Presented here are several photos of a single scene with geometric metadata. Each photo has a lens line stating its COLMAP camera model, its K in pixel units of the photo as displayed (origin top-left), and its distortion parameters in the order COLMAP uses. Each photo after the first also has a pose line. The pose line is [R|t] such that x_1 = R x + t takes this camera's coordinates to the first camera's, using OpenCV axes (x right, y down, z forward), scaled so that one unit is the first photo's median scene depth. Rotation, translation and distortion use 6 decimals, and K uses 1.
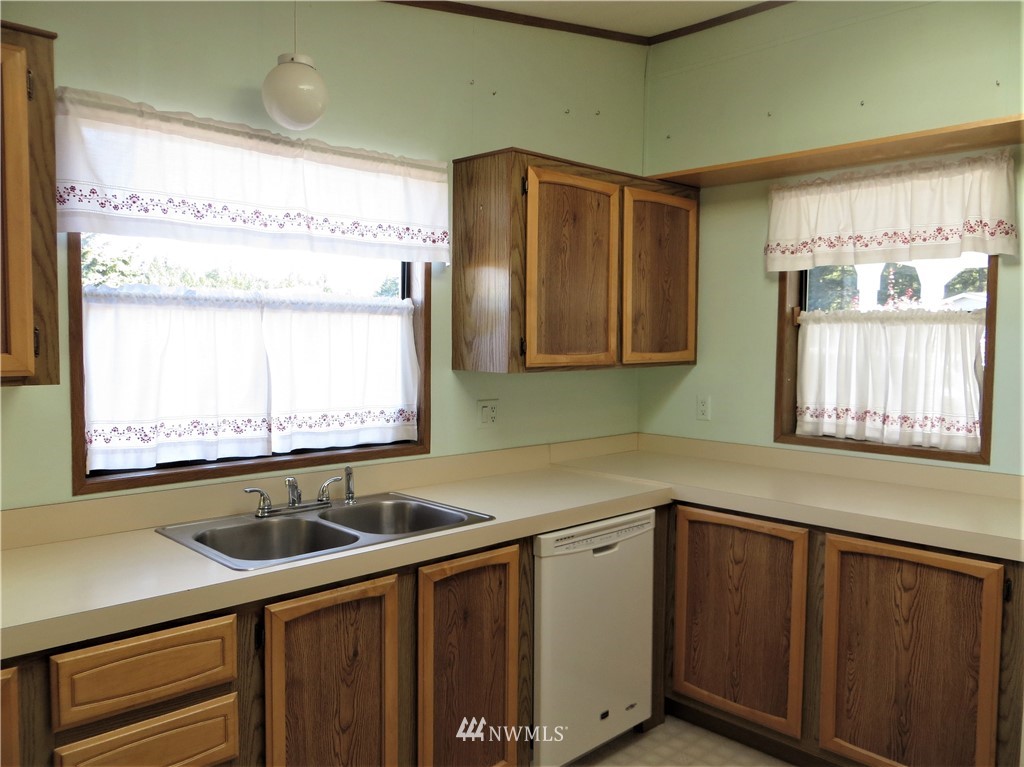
lens RADIAL K [[797.2, 0, 512.0], [0, 797.2, 383.5], [0, 0, 1]] dist [-0.008450, -0.000064]
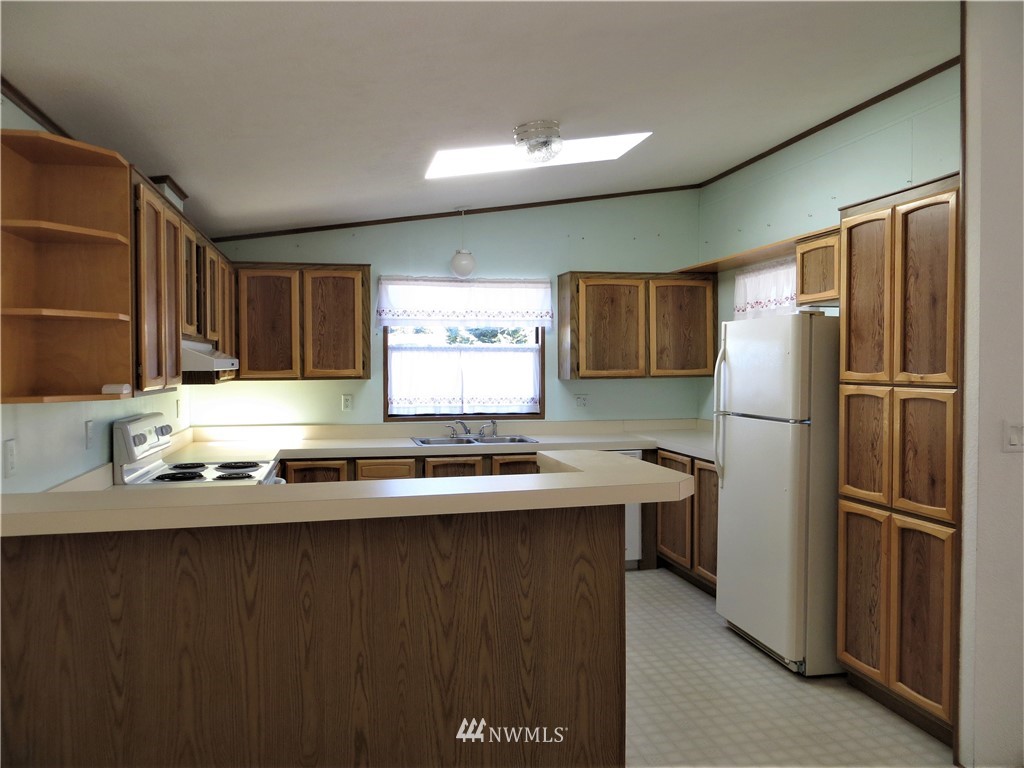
lens RADIAL K [[767.2, 0, 512.0], [0, 767.2, 384.0], [0, 0, 1]] dist [-0.015671, -0.001049]
pose [[0.855697, 0.001975, -0.517473, 0.926803], [-0.020148, 0.999362, -0.029502, 0.062599], [0.517084, 0.035671, 0.855191, -0.800068]]
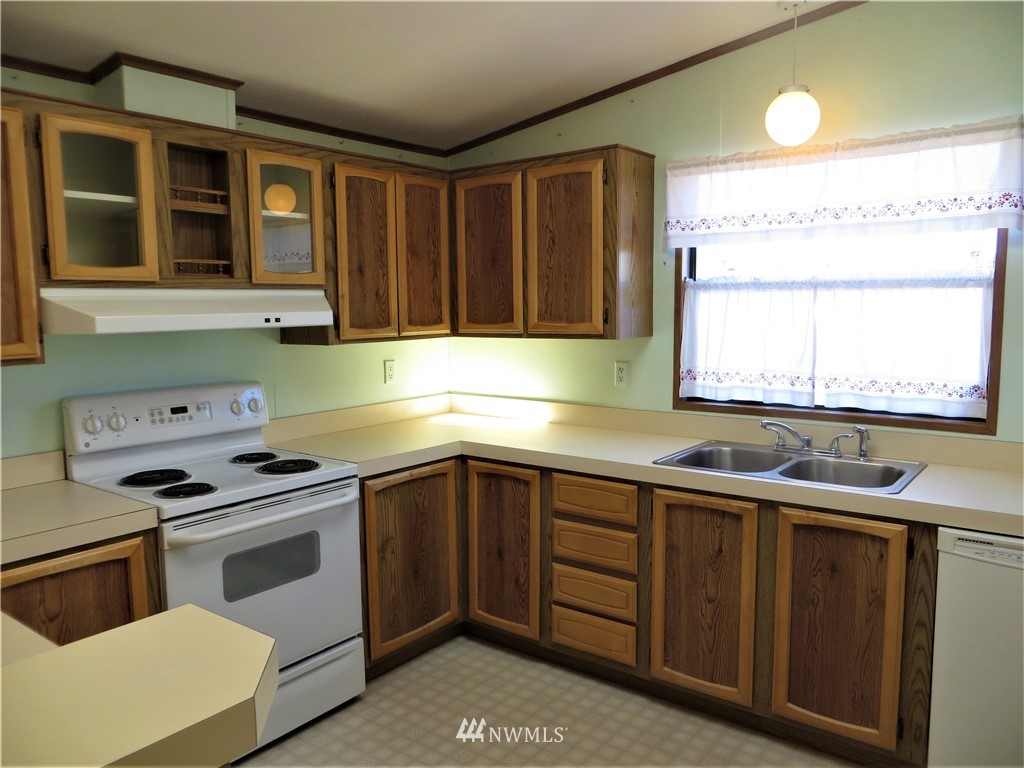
lens RADIAL K [[767.2, 0, 512.0], [0, 767.2, 384.0], [0, 0, 1]] dist [-0.015671, -0.001049]
pose [[0.148975, 0.092755, -0.984481, 0.749701], [-0.045732, 0.995172, 0.086841, -0.026083], [0.987783, 0.032085, 0.152497, 0.338158]]
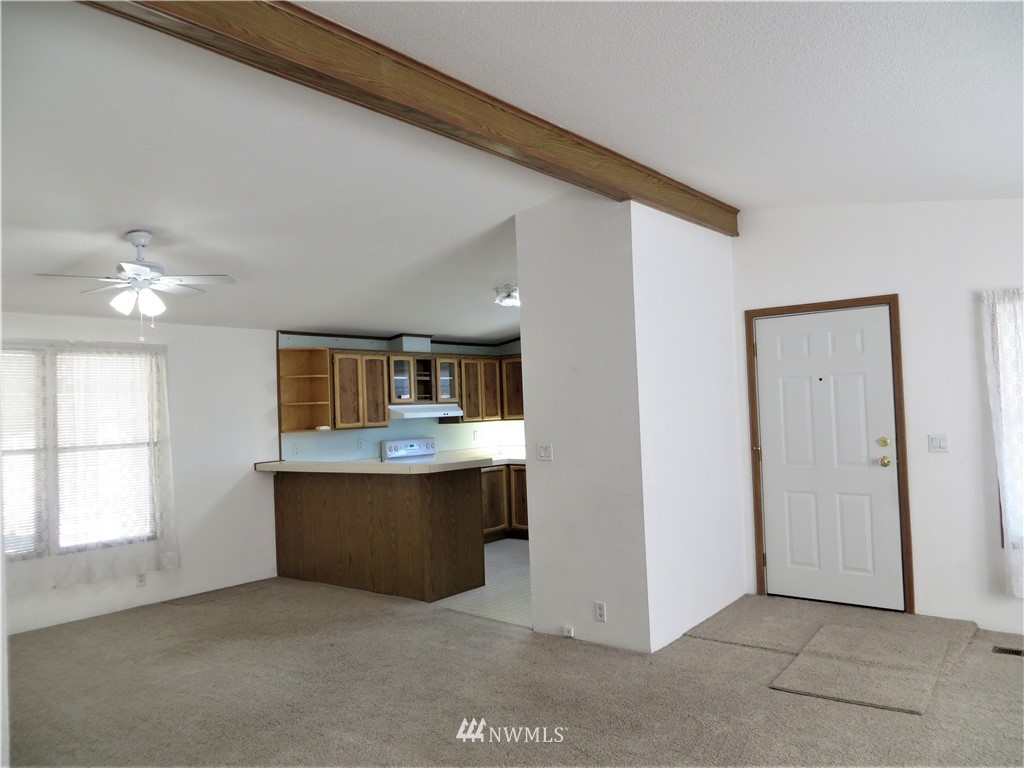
lens RADIAL K [[767.2, 0, 512.0], [0, 767.2, 384.0], [0, 0, 1]] dist [-0.015671, -0.001049]
pose [[0.130421, -0.045693, -0.990405, 2.764763], [-0.018858, 0.998642, -0.048556, 0.015552], [0.991279, 0.025009, 0.129382, 0.040683]]
